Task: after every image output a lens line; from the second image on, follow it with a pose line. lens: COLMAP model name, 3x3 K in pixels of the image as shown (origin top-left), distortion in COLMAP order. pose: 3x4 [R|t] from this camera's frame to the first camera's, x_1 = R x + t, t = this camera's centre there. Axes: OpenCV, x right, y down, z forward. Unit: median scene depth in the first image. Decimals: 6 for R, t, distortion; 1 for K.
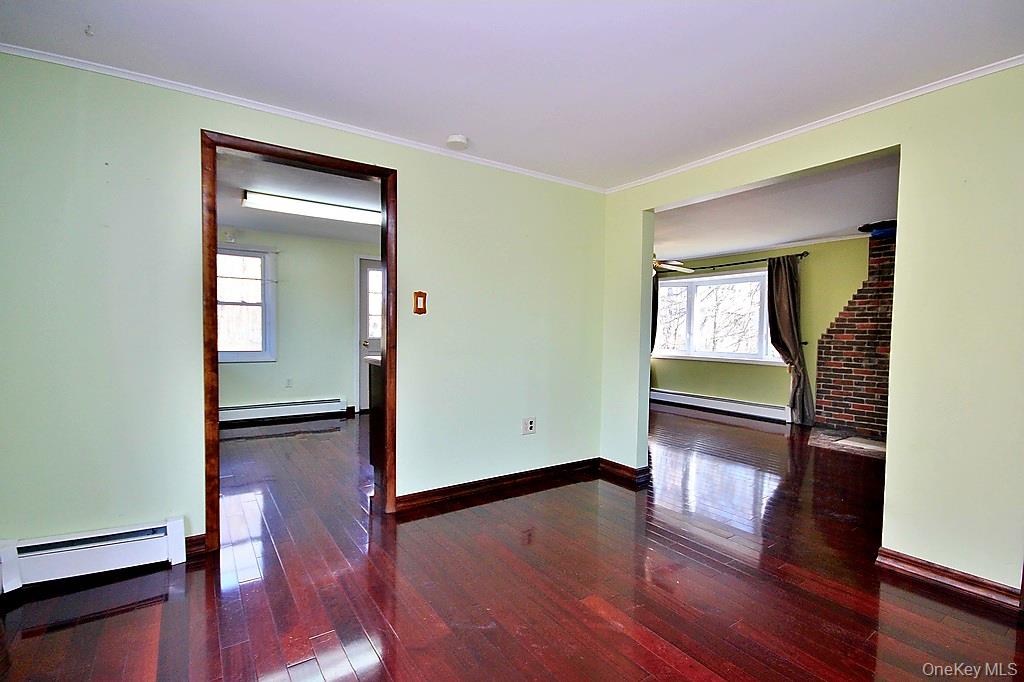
lens RADIAL K [[471.6, 0, 511.8], [0, 471.6, 341.0], [0, 0, 1]] dist [-0.000501, -0.000082]
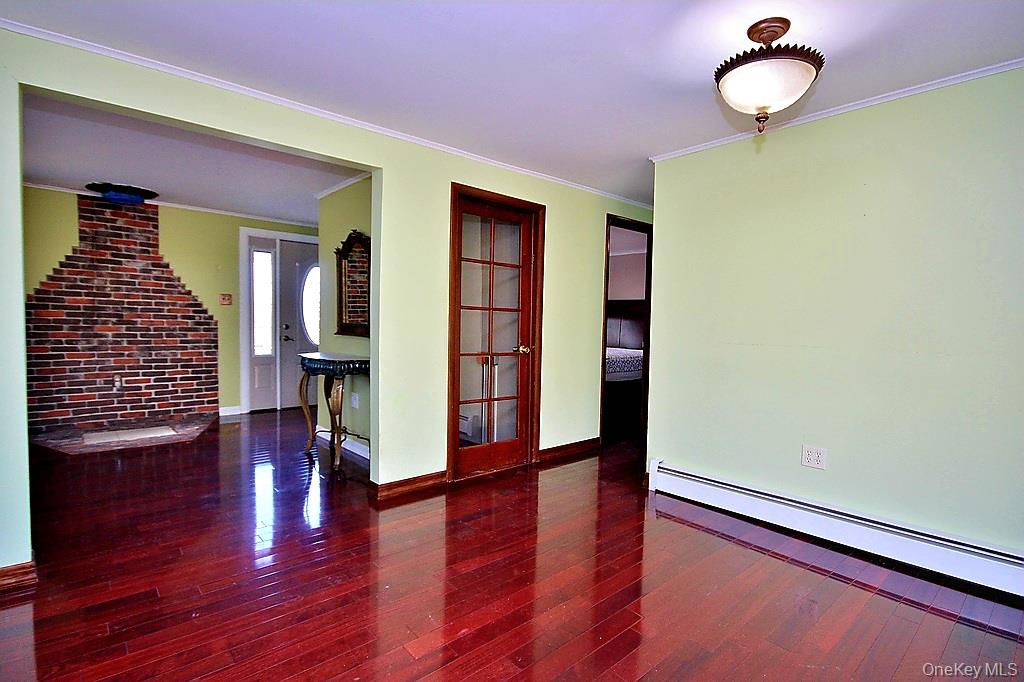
lens RADIAL K [[504.7, 0, 512.4], [0, 504.7, 343.7], [0, 0, 1]] dist [0.000361, 0.000039]
pose [[-0.134195, -0.056739, 0.989329, -0.245636], [0.001620, 0.998346, 0.057476, -0.005965], [-0.990954, 0.009316, -0.133881, 0.358328]]
